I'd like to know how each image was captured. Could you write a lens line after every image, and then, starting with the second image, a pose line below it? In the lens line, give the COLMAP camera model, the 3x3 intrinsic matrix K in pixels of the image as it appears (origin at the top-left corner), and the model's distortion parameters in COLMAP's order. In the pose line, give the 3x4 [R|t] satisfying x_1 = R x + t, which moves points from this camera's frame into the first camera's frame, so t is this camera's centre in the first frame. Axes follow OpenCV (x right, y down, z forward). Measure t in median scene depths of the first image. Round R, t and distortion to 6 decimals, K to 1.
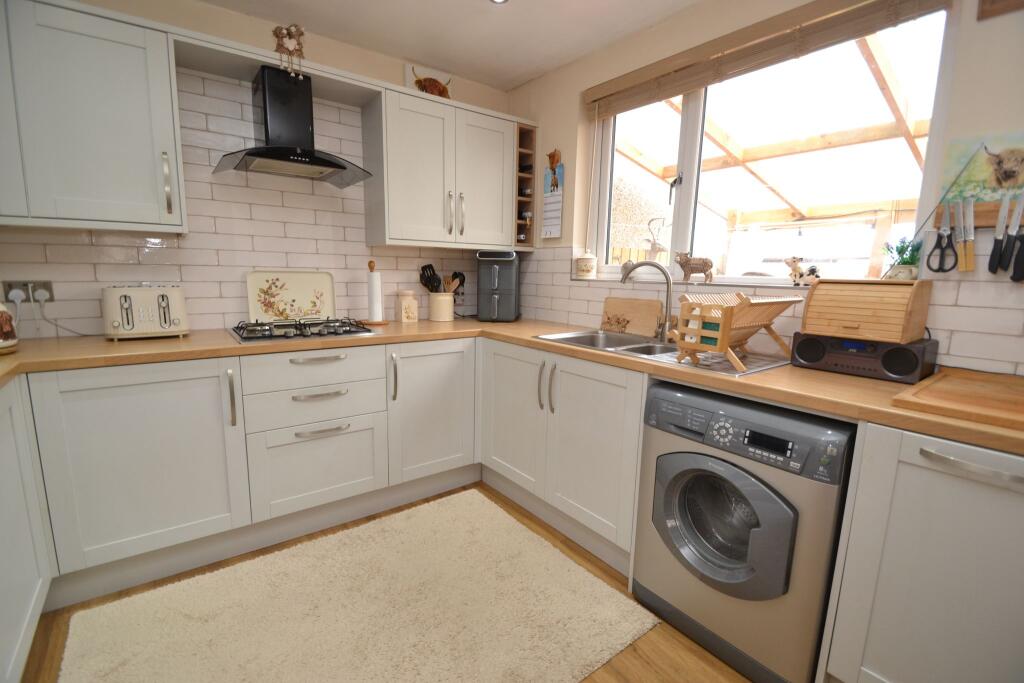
lens RADIAL K [[455.1, 0, 503.6], [0, 455.1, 348.1], [0, 0, 1]] dist [0.017954, -0.018646]
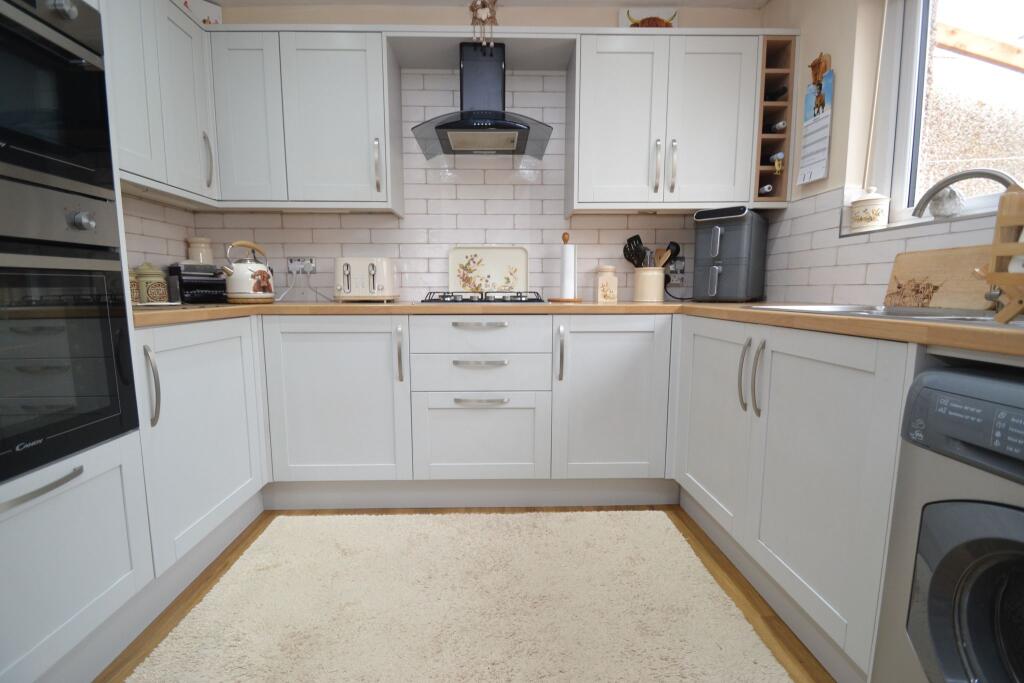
lens RADIAL K [[455.1, 0, 503.6], [0, 455.1, 348.1], [0, 0, 1]] dist [0.017954, -0.018646]
pose [[0.816742, 0.052037, -0.574652, 0.156586], [-0.078723, 0.996662, -0.021636, 0.074381], [0.571608, 0.062909, 0.818112, 0.203396]]
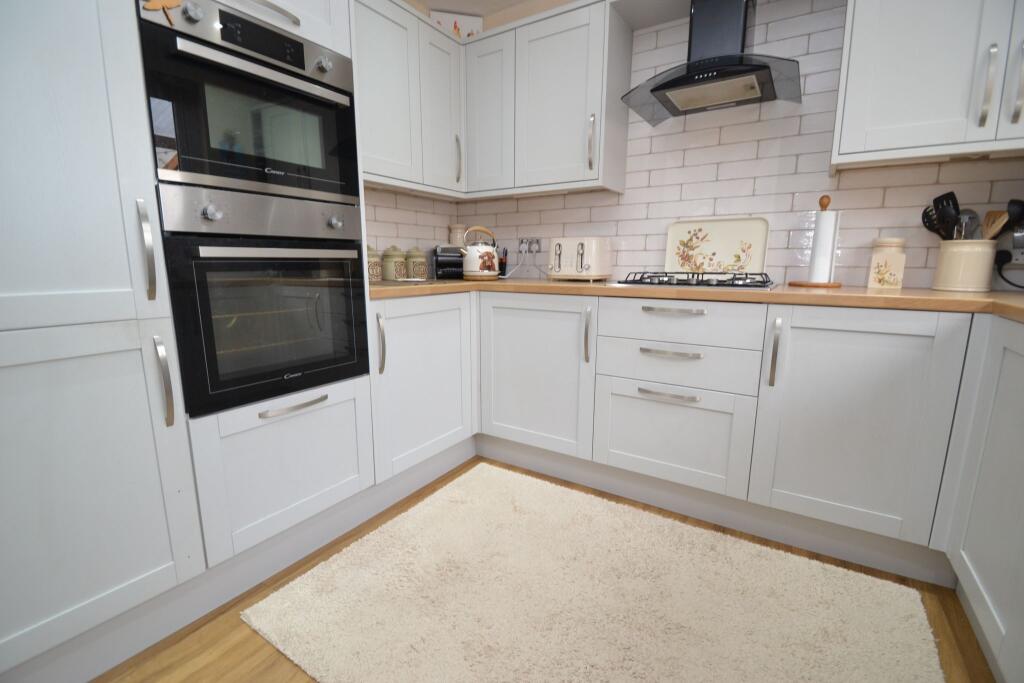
lens RADIAL K [[455.1, 0, 503.6], [0, 455.1, 348.1], [0, 0, 1]] dist [0.017954, -0.018646]
pose [[0.341983, 0.154601, -0.926901, 0.242211], [-0.151400, 0.982552, 0.108023, 0.040124], [0.927430, 0.103390, 0.359423, 0.332400]]
